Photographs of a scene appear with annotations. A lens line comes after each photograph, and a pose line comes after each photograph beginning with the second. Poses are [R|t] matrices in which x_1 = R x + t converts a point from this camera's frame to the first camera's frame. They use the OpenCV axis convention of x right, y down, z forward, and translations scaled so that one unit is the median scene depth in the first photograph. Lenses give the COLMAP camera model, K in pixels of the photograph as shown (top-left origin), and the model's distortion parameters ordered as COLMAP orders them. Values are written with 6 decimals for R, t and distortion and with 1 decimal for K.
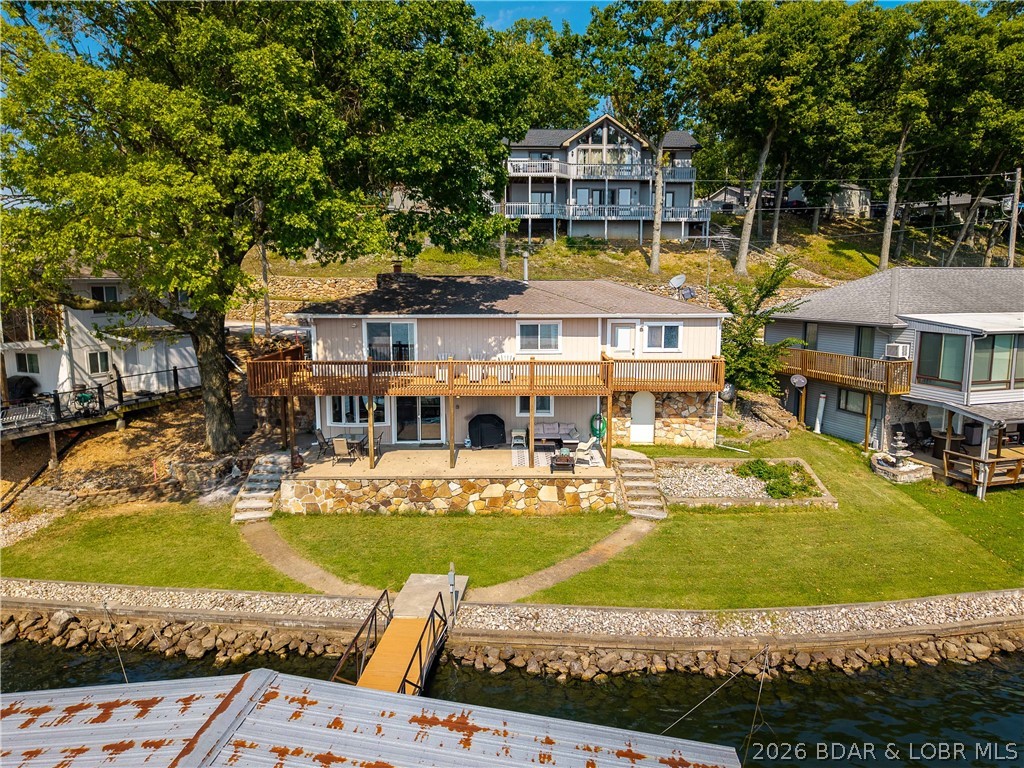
lens RADIAL K [[684.0, 0, 512.0], [0, 684.0, 384.0], [0, 0, 1]] dist [0.033196, -0.025904]
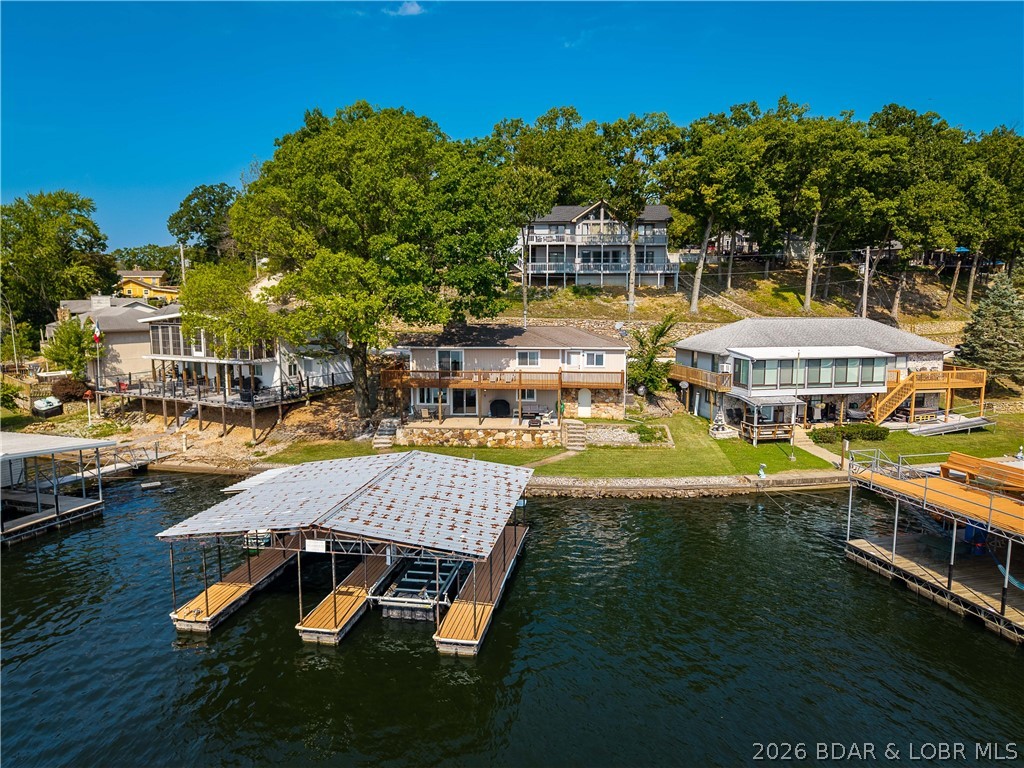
lens RADIAL K [[677.3, 0, 512.0], [0, 677.3, 384.0], [0, 0, 1]] dist [0.093869, -0.102548]
pose [[0.996294, 0.011853, -0.085190, 0.154954], [-0.013269, 0.999783, -0.016073, 0.030990], [0.084981, 0.017144, 0.996235, -0.864599]]
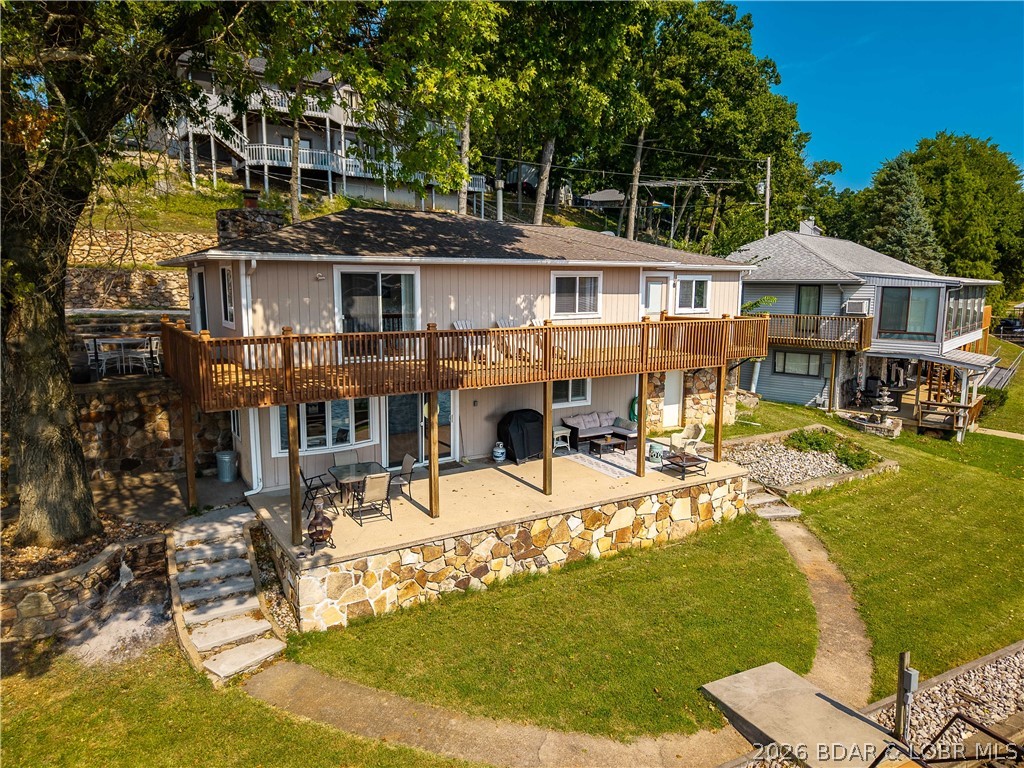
lens RADIAL K [[686.0, 0, 512.0], [0, 686.0, 384.0], [0, 0, 1]] dist [0.023827, -0.026432]
pose [[0.846436, -0.074776, 0.527213, -0.402692], [0.071882, 0.997074, 0.026013, 0.000581], [-0.527616, 0.015879, 0.849335, 0.426547]]
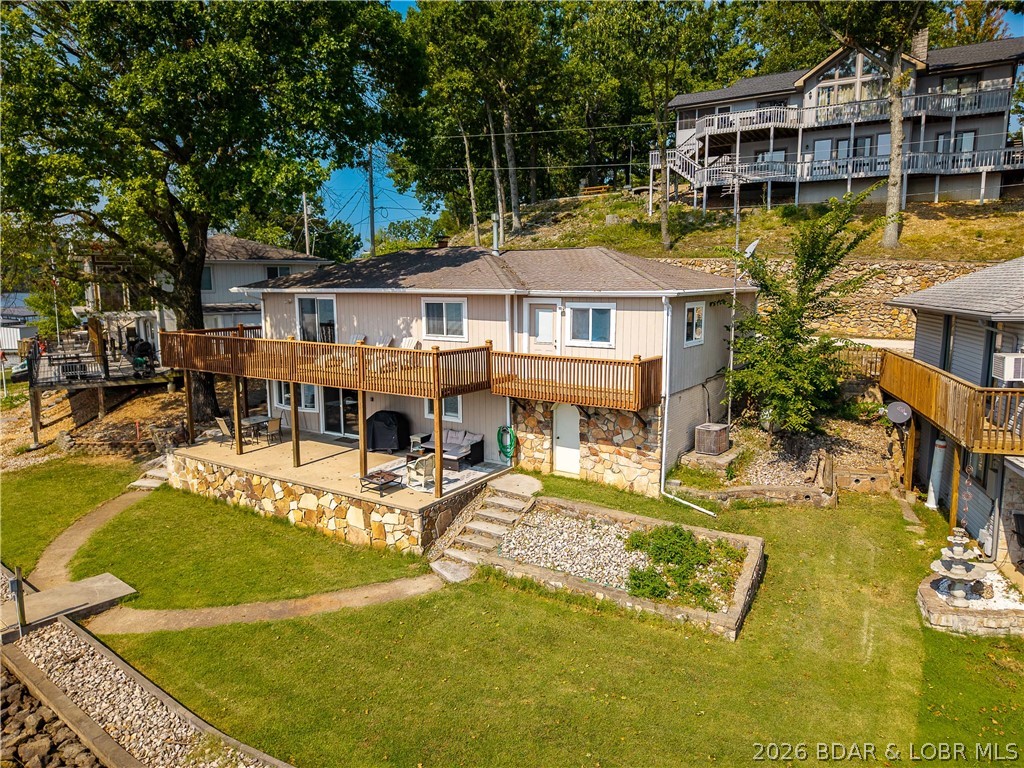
lens RADIAL K [[686.0, 0, 512.0], [0, 686.0, 384.0], [0, 0, 1]] dist [0.023827, -0.026432]
pose [[0.832051, 0.079841, -0.548923, 0.542059], [-0.077518, 0.996613, 0.027457, -0.022601], [0.549256, 0.019706, 0.835422, 0.386319]]
